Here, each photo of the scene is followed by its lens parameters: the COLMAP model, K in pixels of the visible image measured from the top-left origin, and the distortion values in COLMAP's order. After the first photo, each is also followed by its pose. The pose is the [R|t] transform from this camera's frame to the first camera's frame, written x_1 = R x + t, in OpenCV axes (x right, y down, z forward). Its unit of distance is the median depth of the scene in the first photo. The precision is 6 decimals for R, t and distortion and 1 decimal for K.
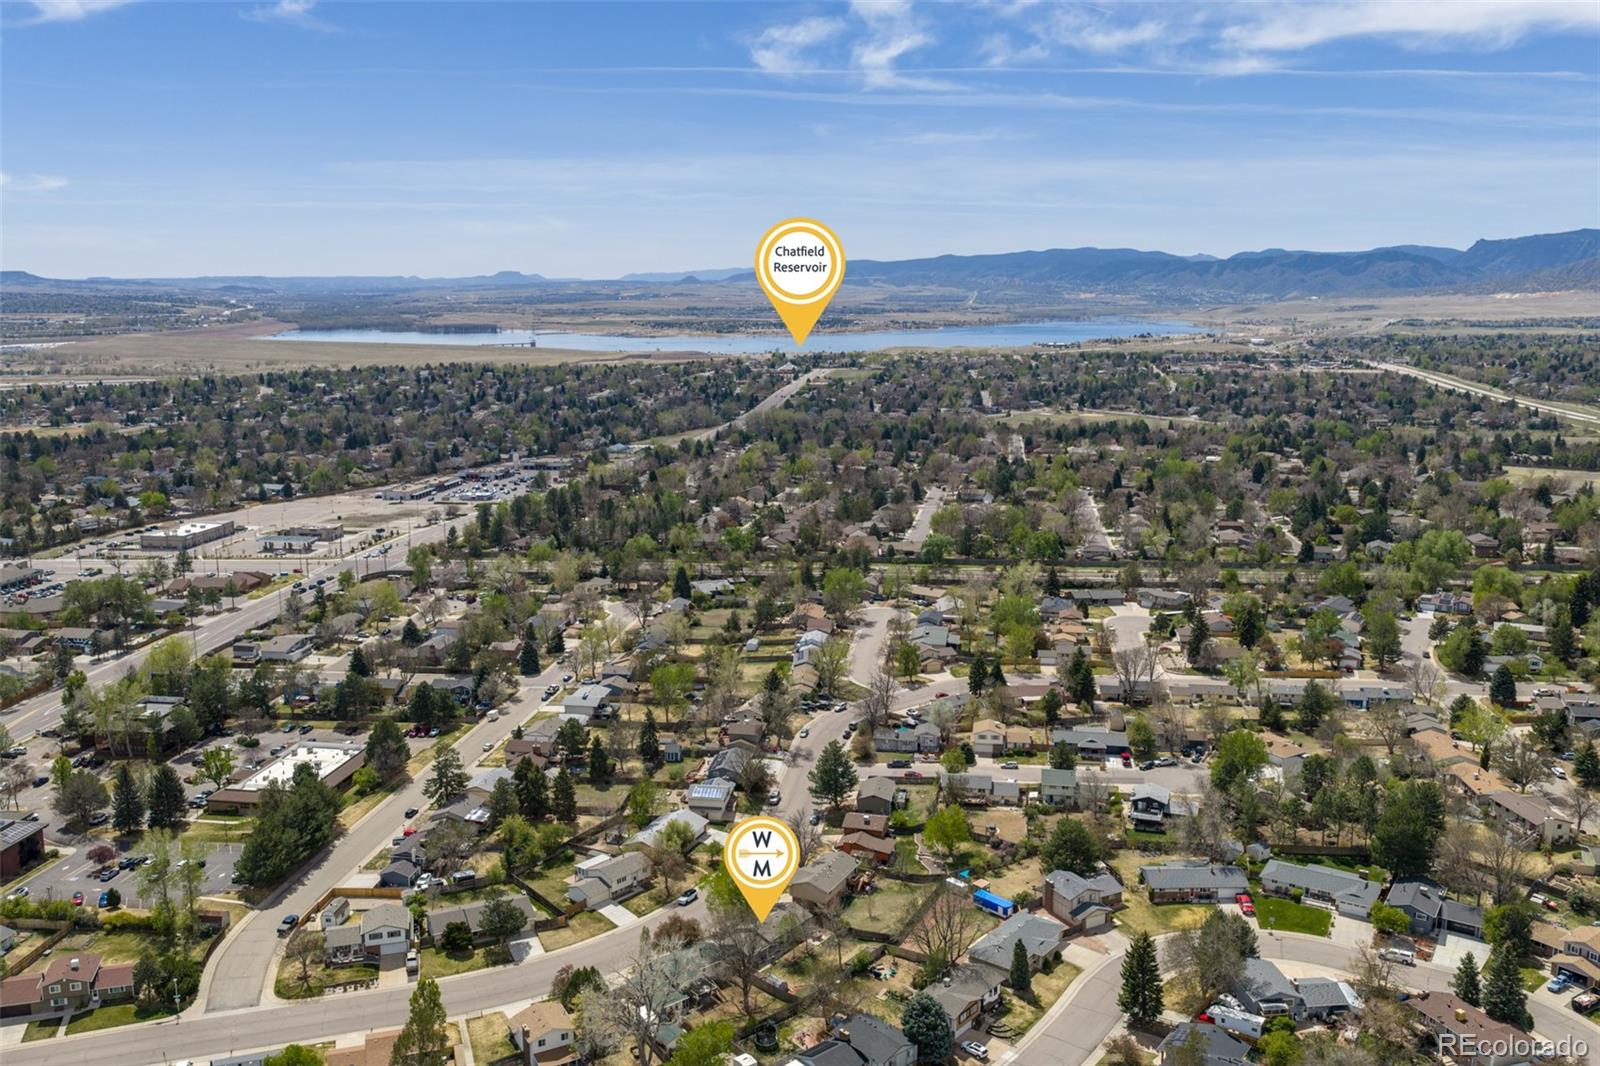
lens RADIAL K [[1333.2, 0, 806.4], [0, 1333.2, 536.7], [0, 0, 1]] dist [0.033135, -0.049691]
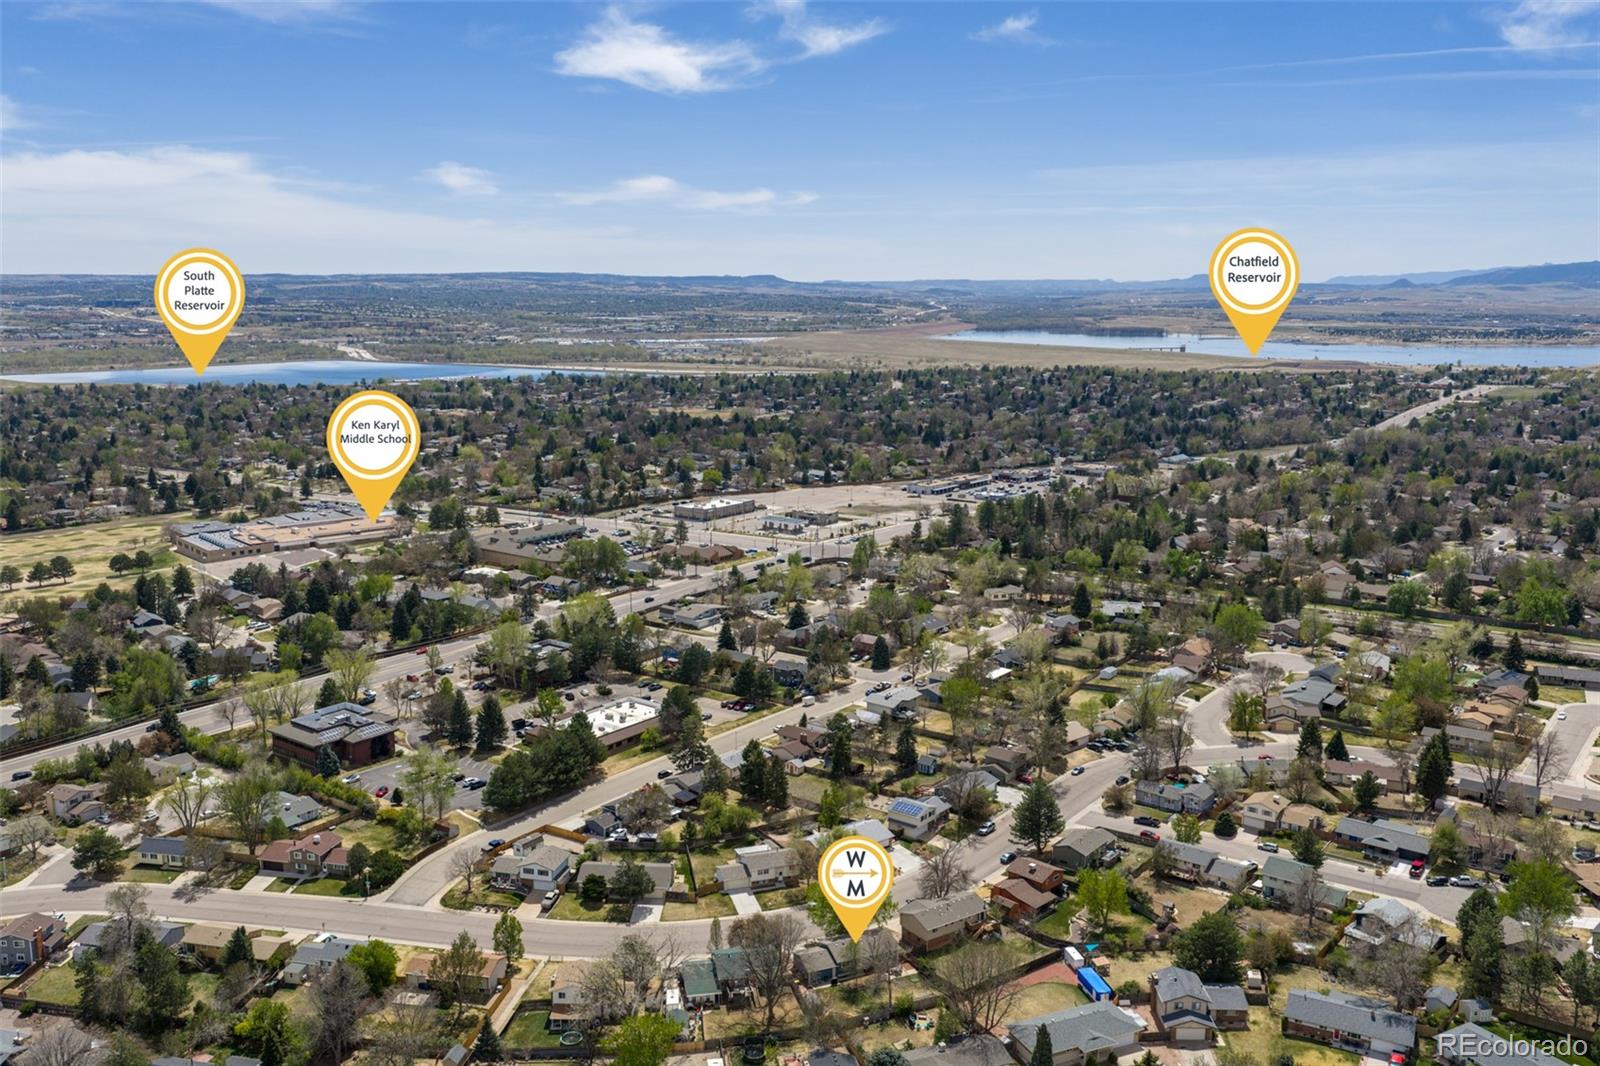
lens RADIAL K [[1333.2, 0, 806.4], [0, 1333.2, 536.7], [0, 0, 1]] dist [0.033135, -0.049691]
pose [[0.874520, 0.094549, -0.475683, 0.167222], [-0.095612, 0.995175, 0.022029, -0.011761], [0.475471, 0.026216, 0.879341, 0.050752]]
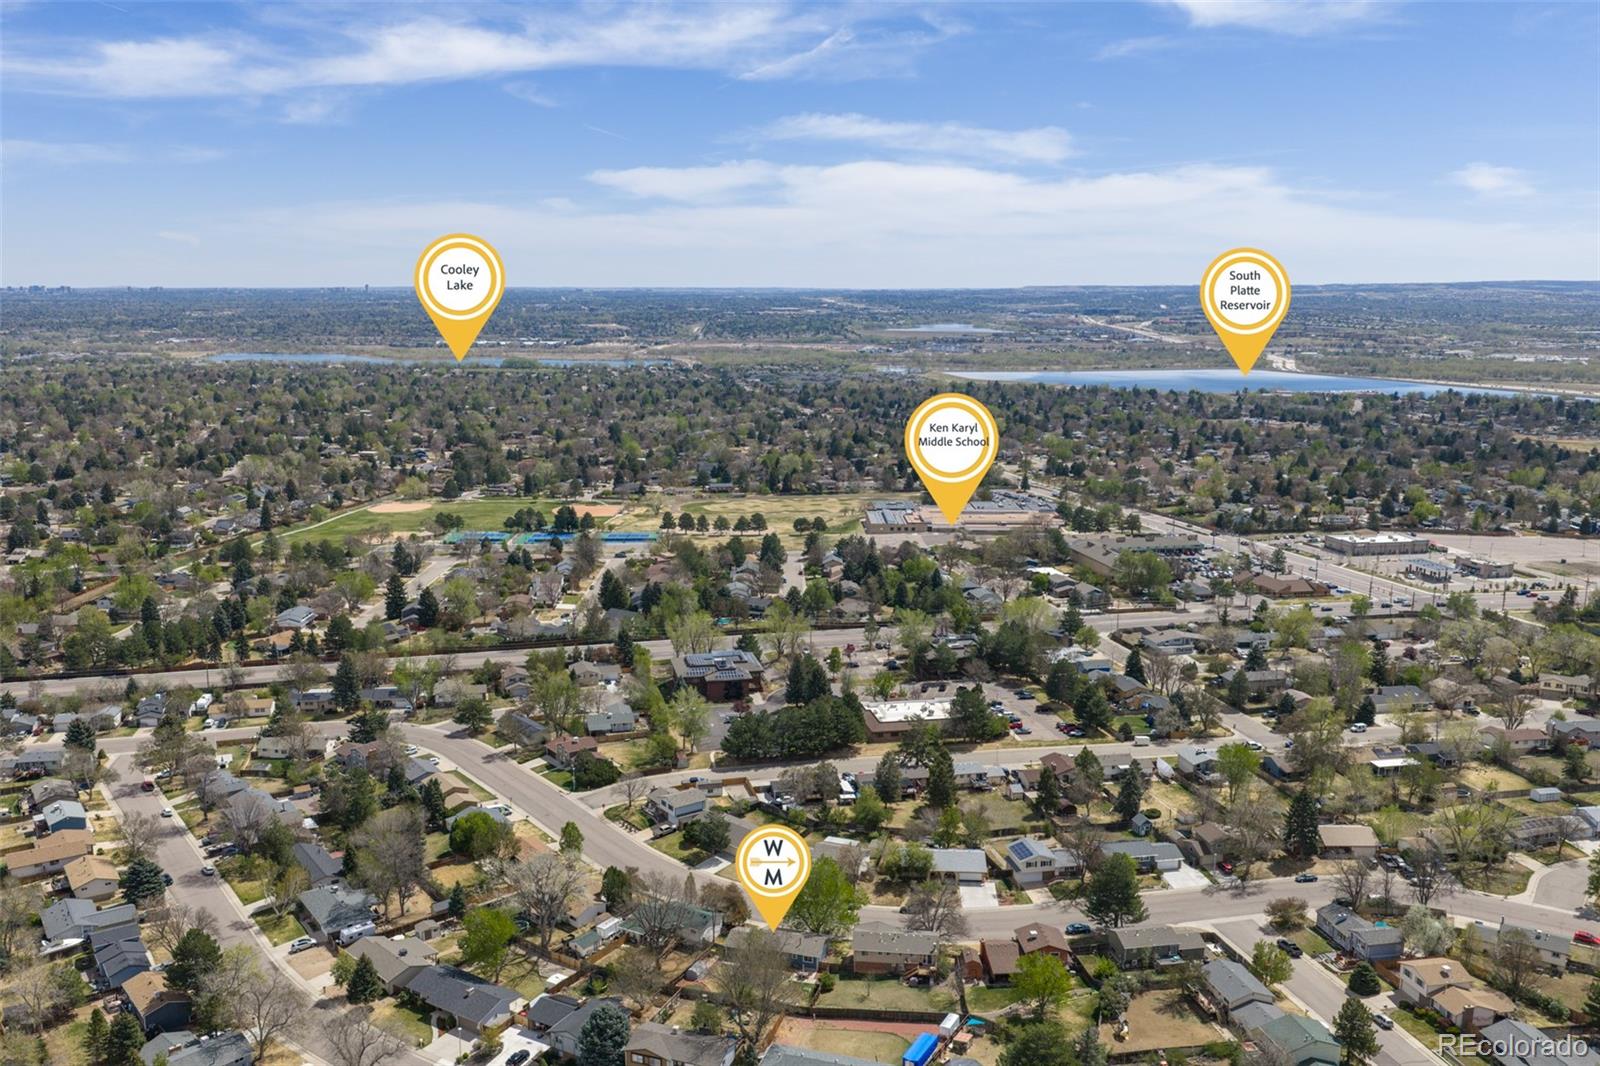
lens RADIAL K [[1333.2, 0, 806.4], [0, 1333.2, 536.7], [0, 0, 1]] dist [0.033135, -0.049691]
pose [[0.342766, 0.173519, -0.923257, 0.369163], [-0.181131, 0.976559, 0.116290, -0.053639], [0.921793, 0.127370, 0.366161, 0.267765]]
